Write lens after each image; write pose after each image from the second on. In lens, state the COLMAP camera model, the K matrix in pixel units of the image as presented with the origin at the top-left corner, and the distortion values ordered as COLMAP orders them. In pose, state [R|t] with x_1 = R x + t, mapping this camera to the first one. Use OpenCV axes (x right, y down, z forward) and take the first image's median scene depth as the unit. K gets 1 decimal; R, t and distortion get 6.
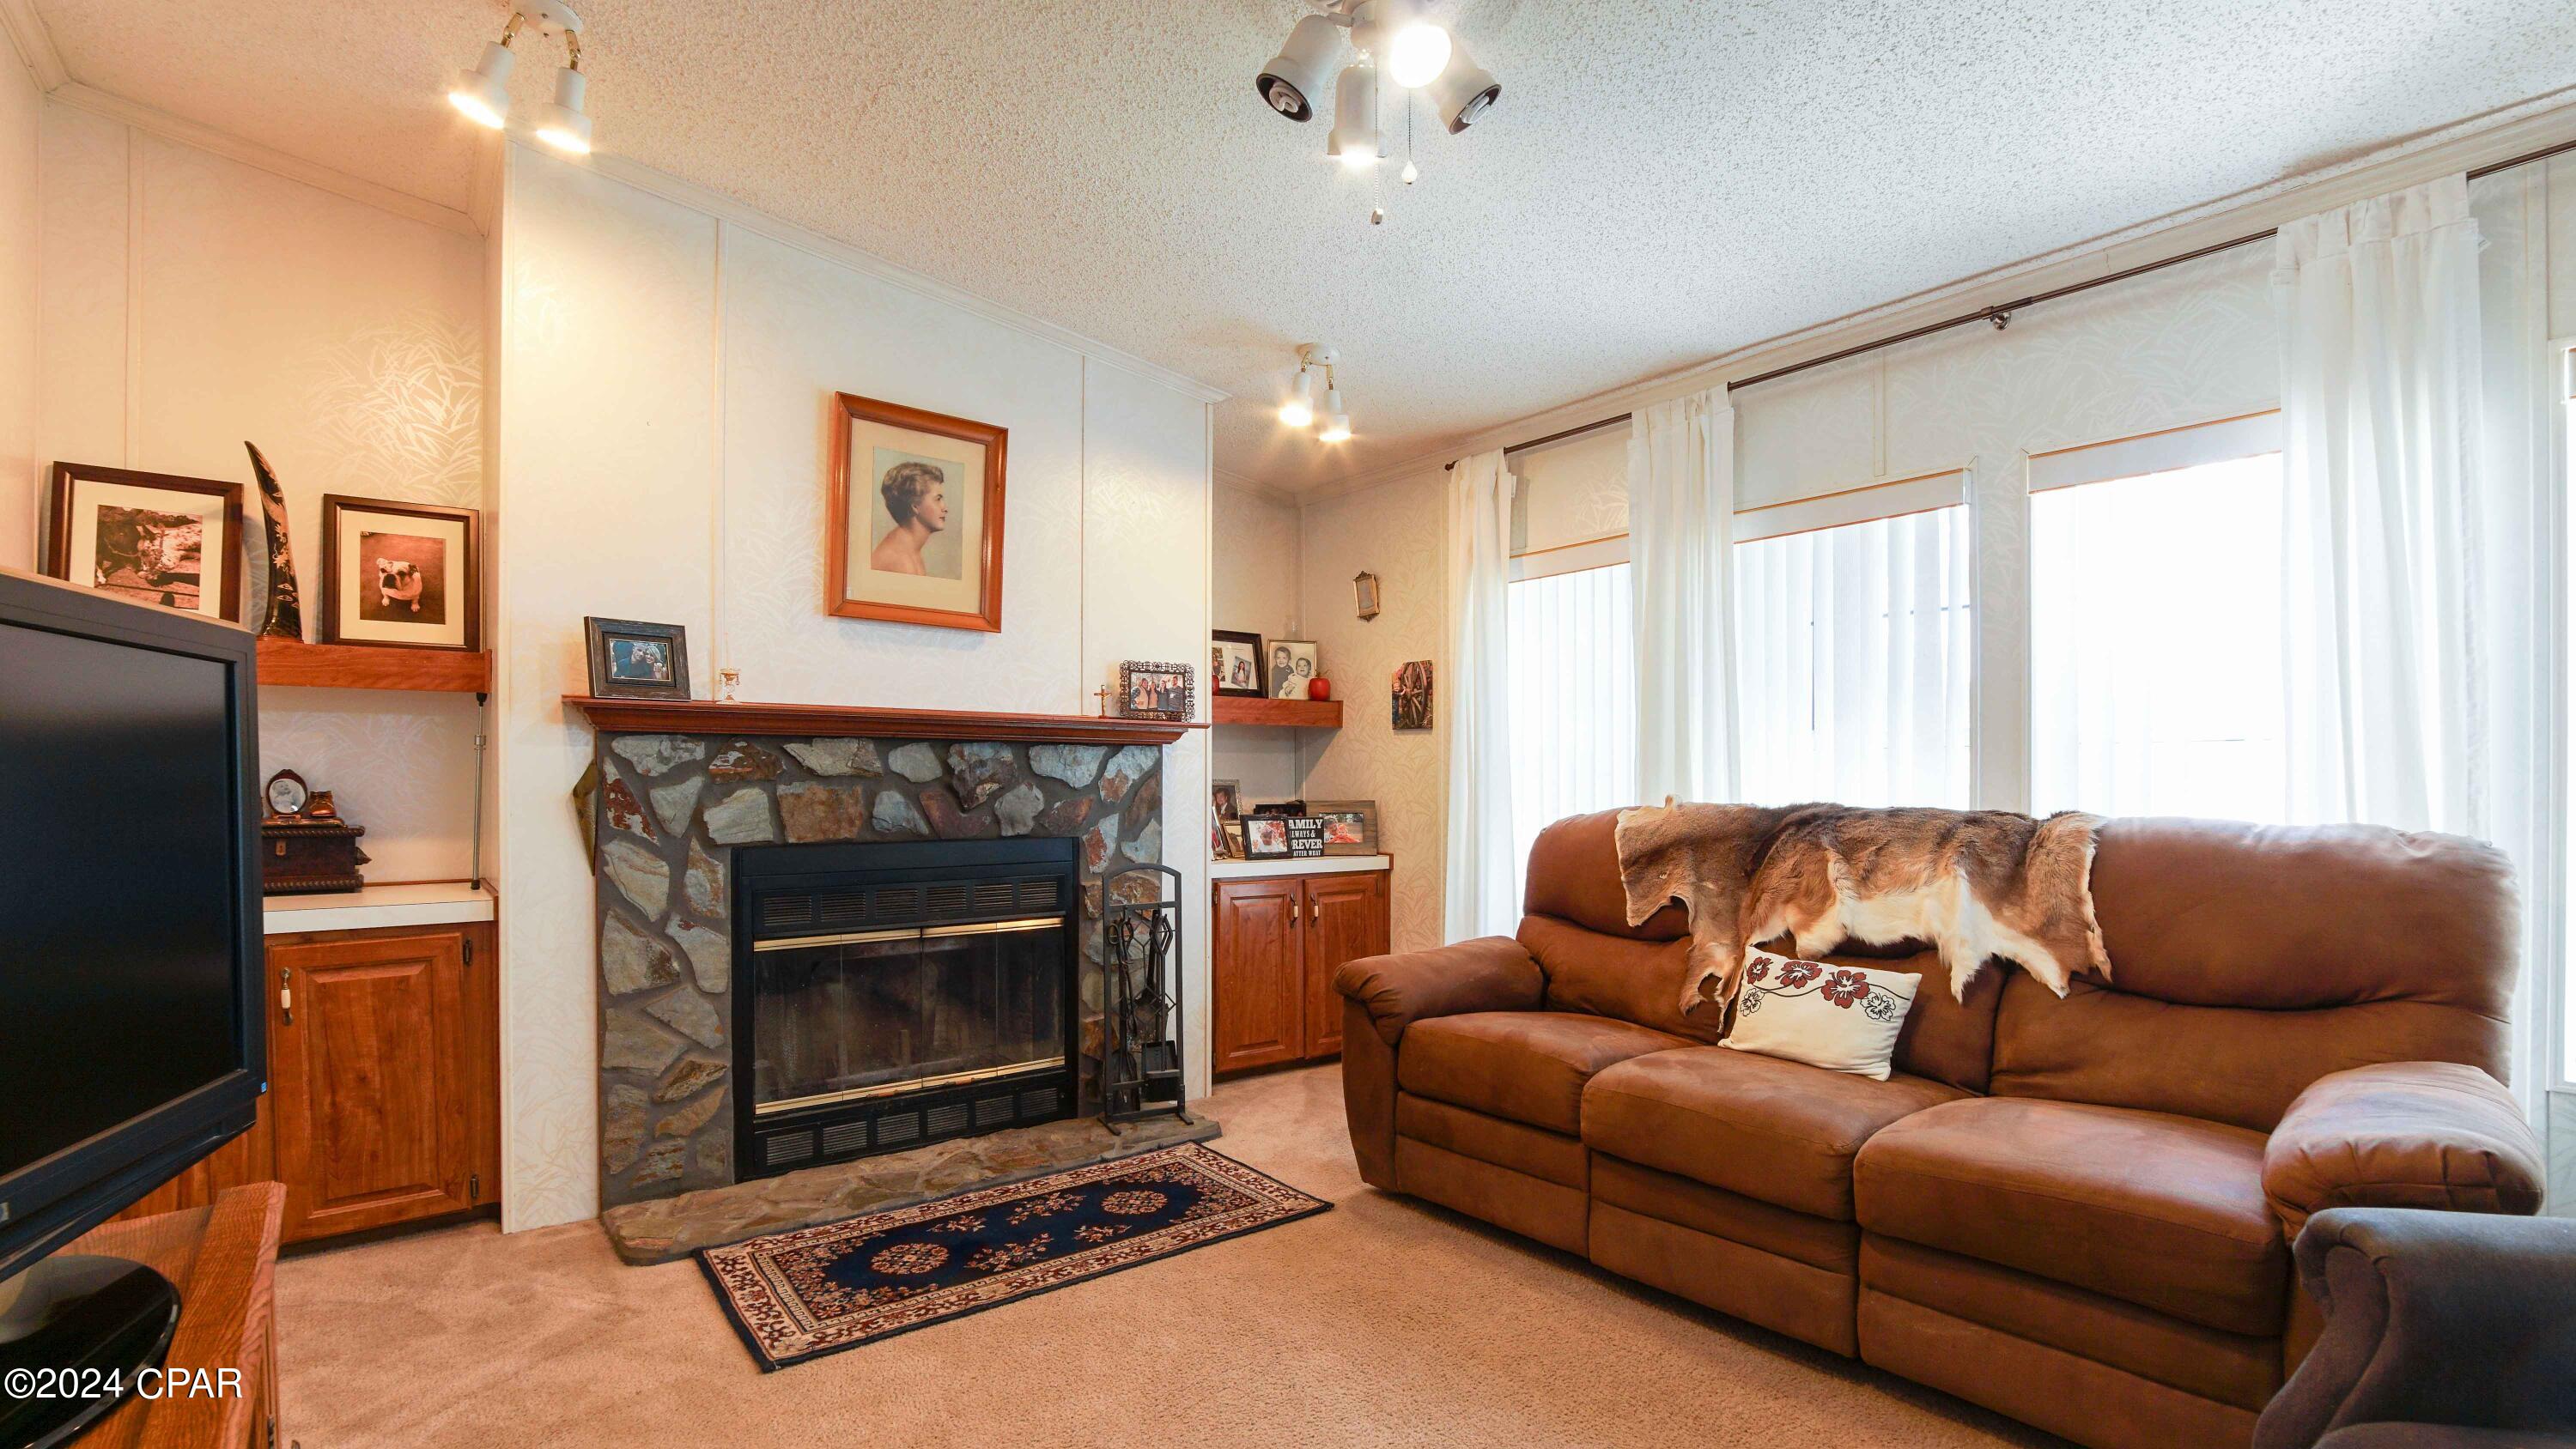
lens RADIAL K [[1161.7, 0, 1288.4], [0, 1161.7, 785.1], [0, 0, 1]] dist [-0.034342, 0.006966]
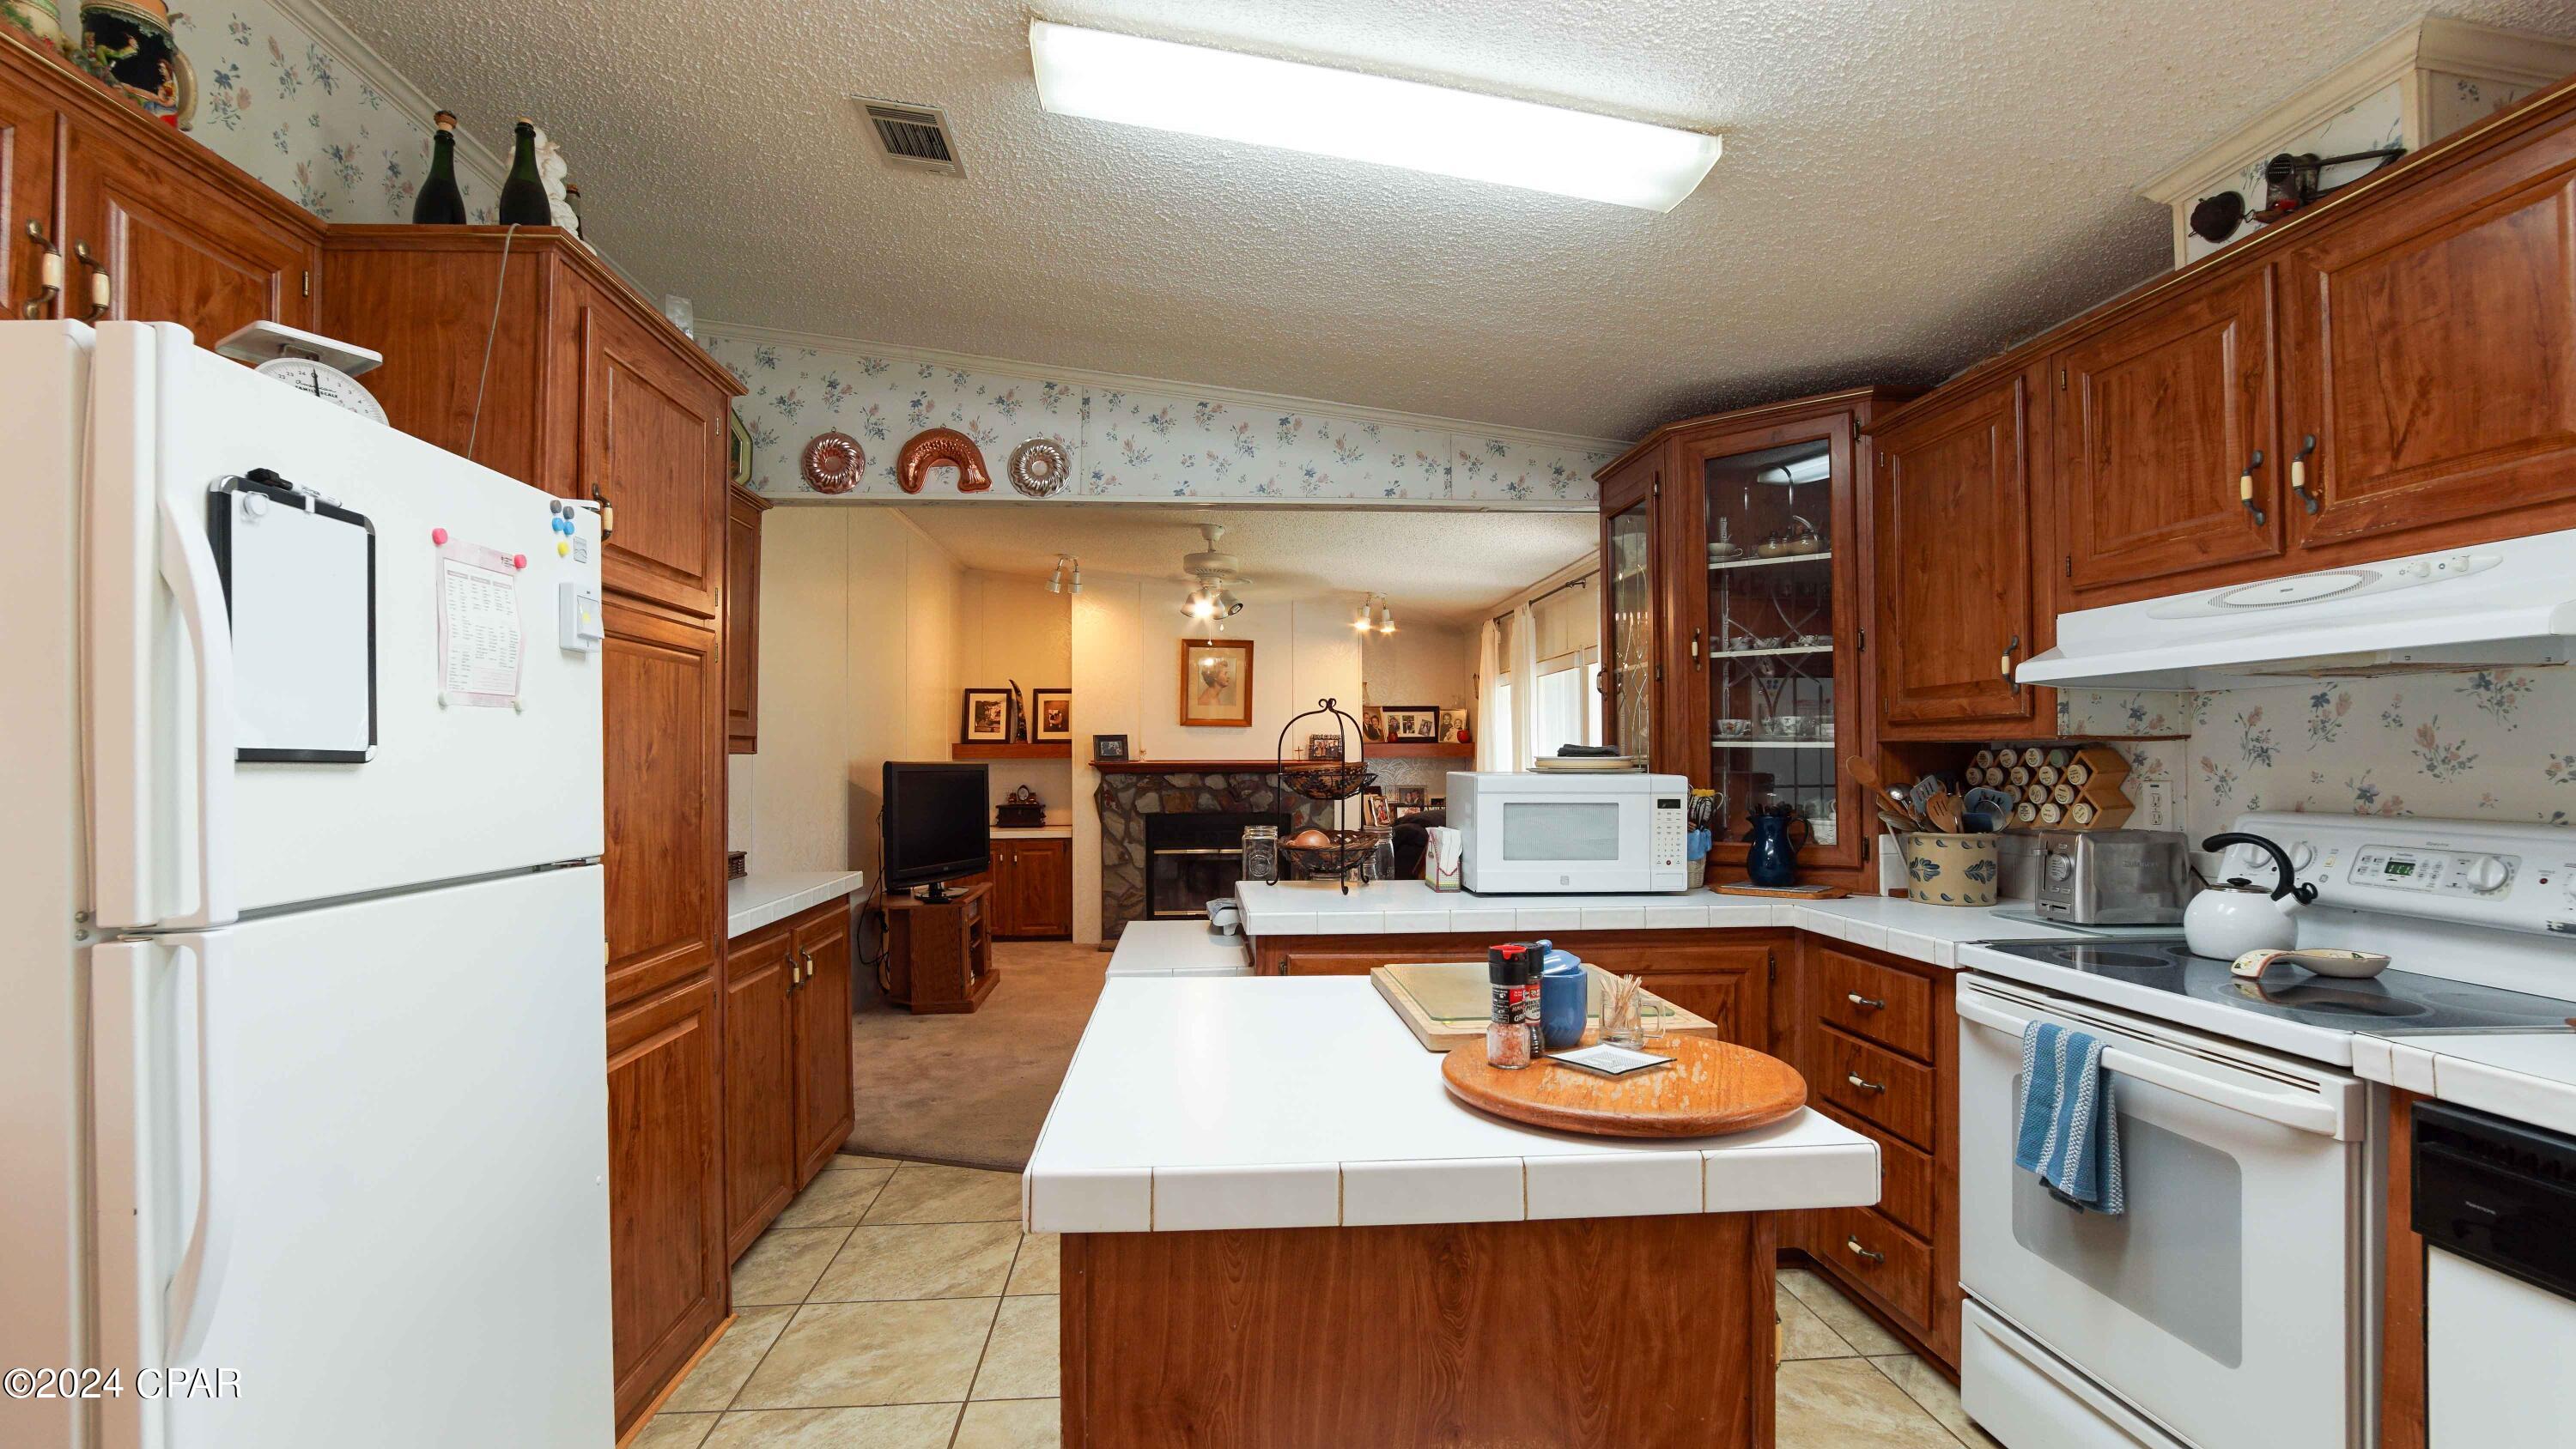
lens RADIAL K [[1161.7, 0, 1282.8], [0, 1161.7, 745.6], [0, 0, 1]] dist [-0.034342, 0.006966]
pose [[0.831583, -0.012418, -0.555262, 1.224653], [0.003569, 0.999849, -0.017016, -0.057335], [0.555389, 0.012168, 0.831502, -1.022050]]
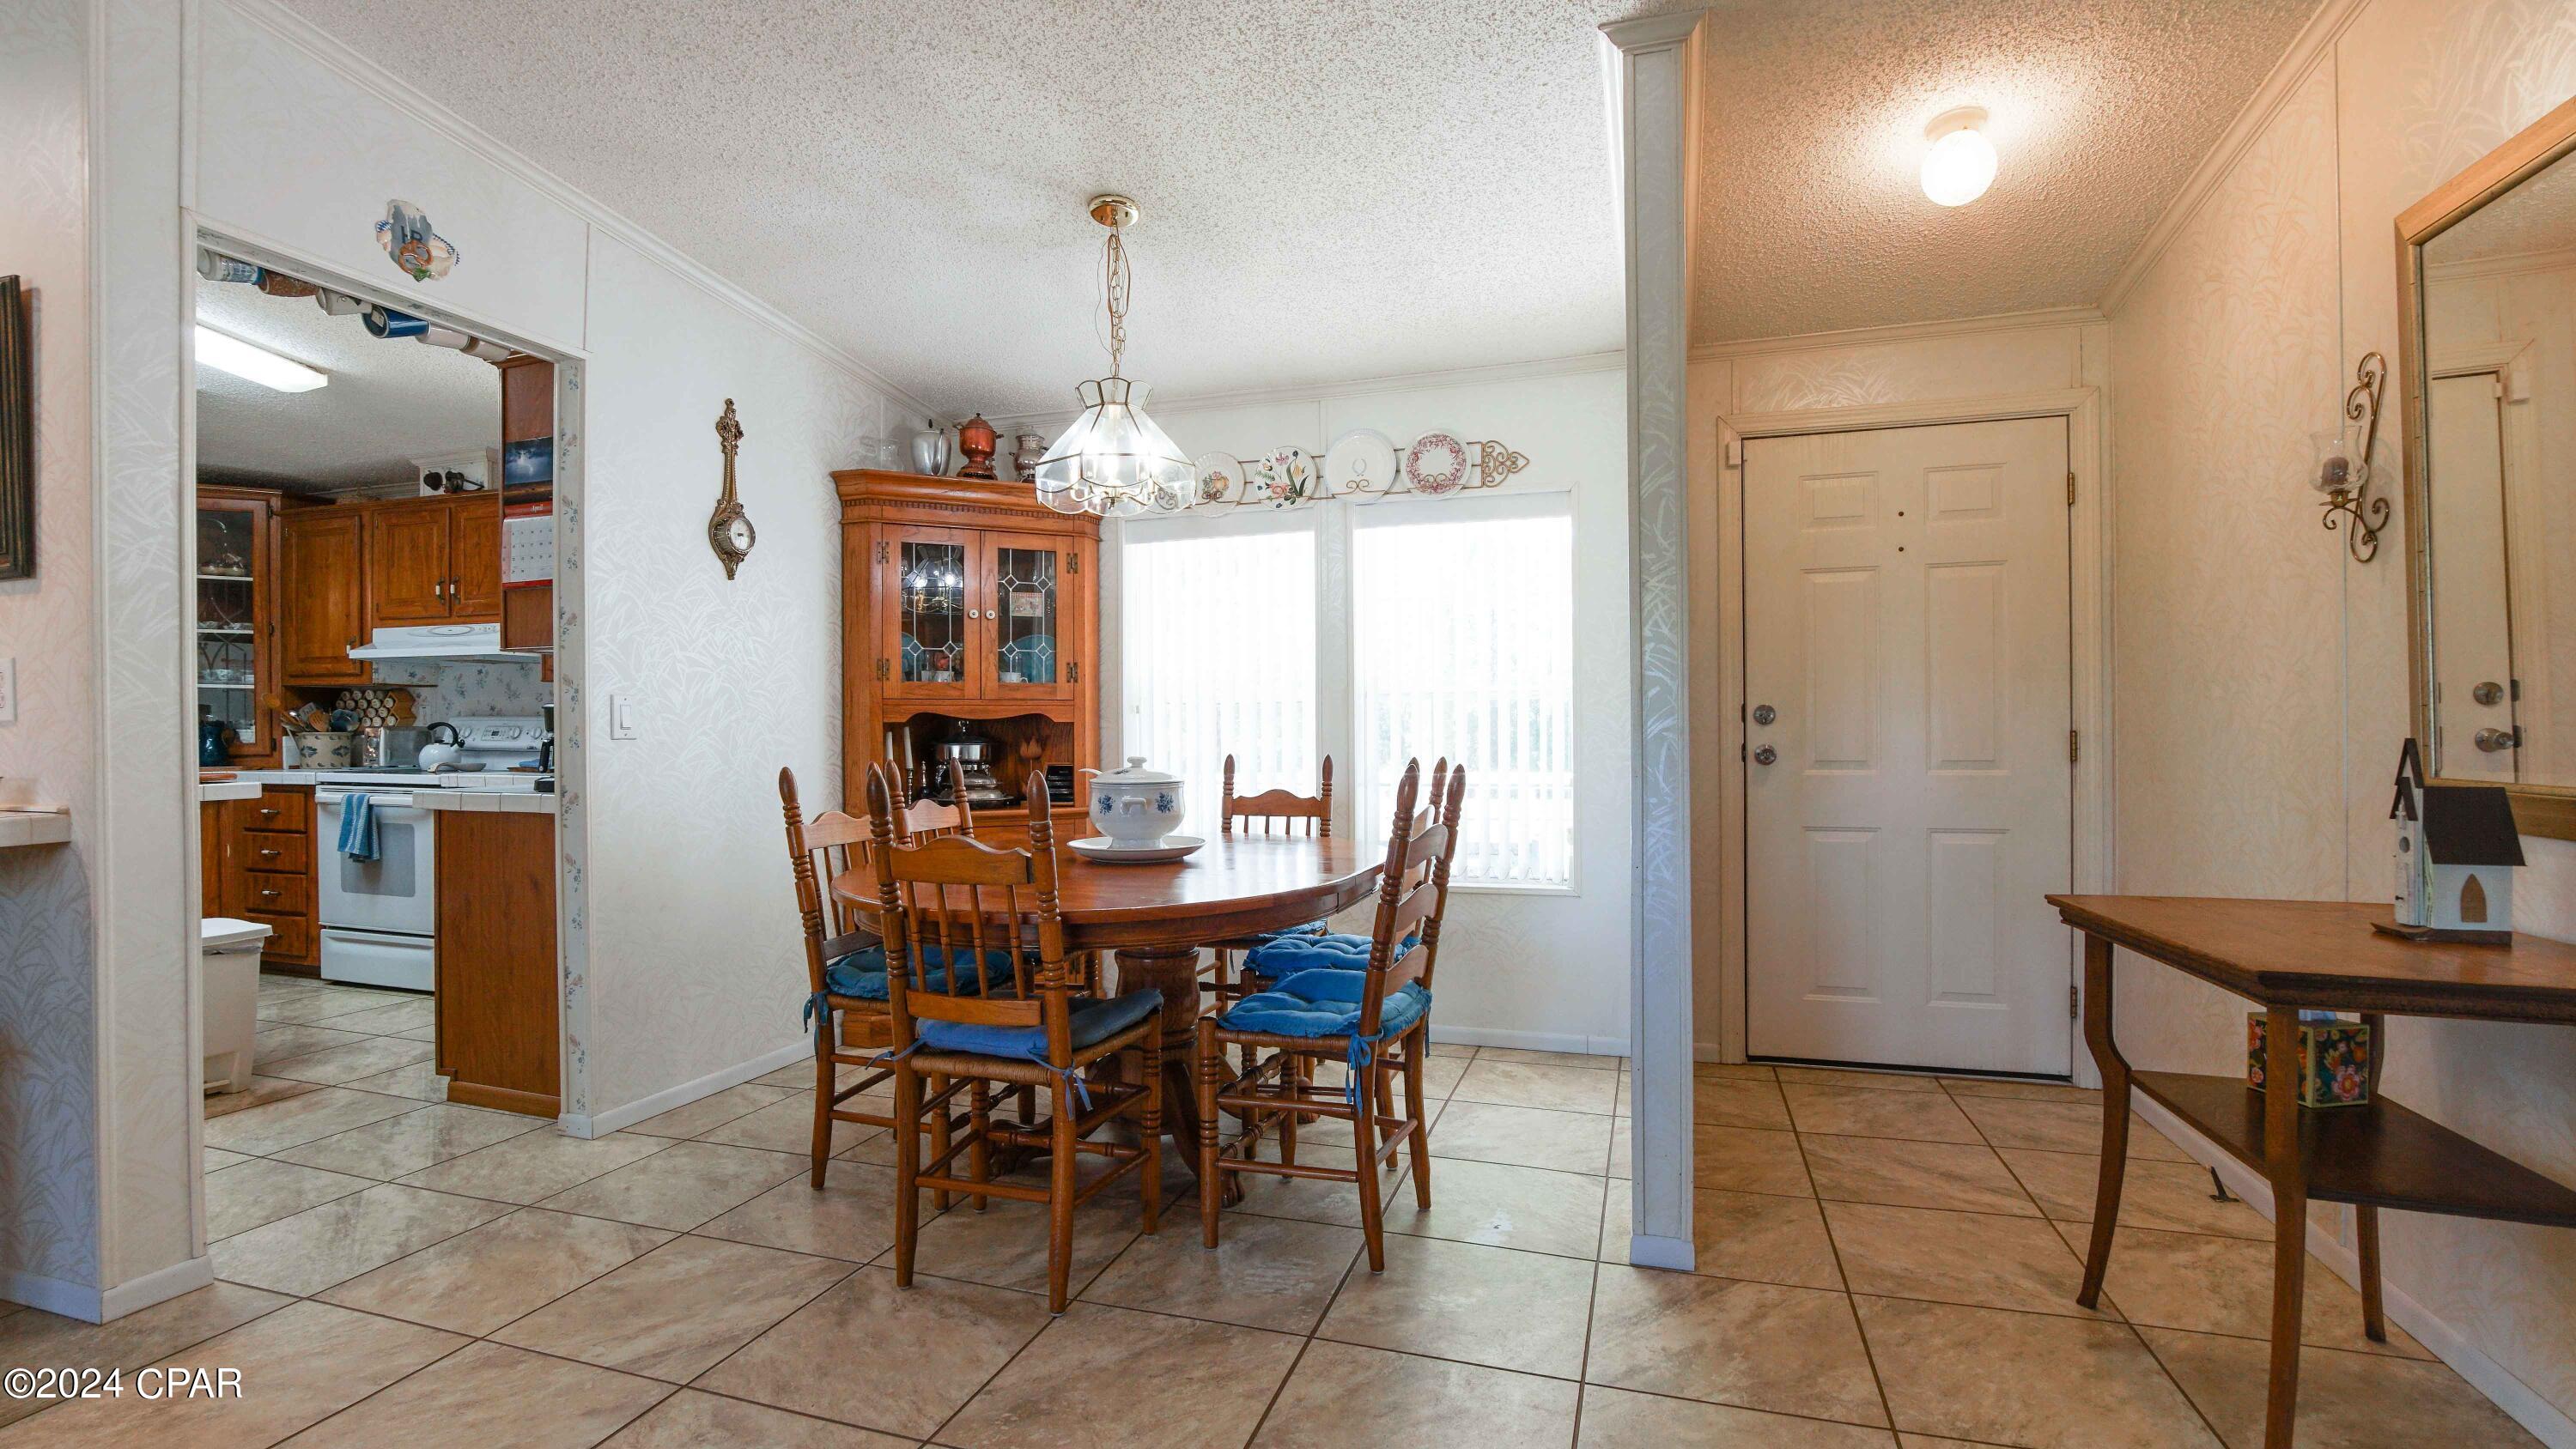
lens RADIAL K [[1161.7, 0, 1291.5], [0, 1161.7, 737.7], [0, 0, 1]] dist [-0.034342, 0.006966]
pose [[0.831853, -0.008289, 0.554934, 1.426241], [0.005430, 0.999962, 0.006796, 0.001908], [-0.554970, -0.002640, 0.831866, -2.260907]]
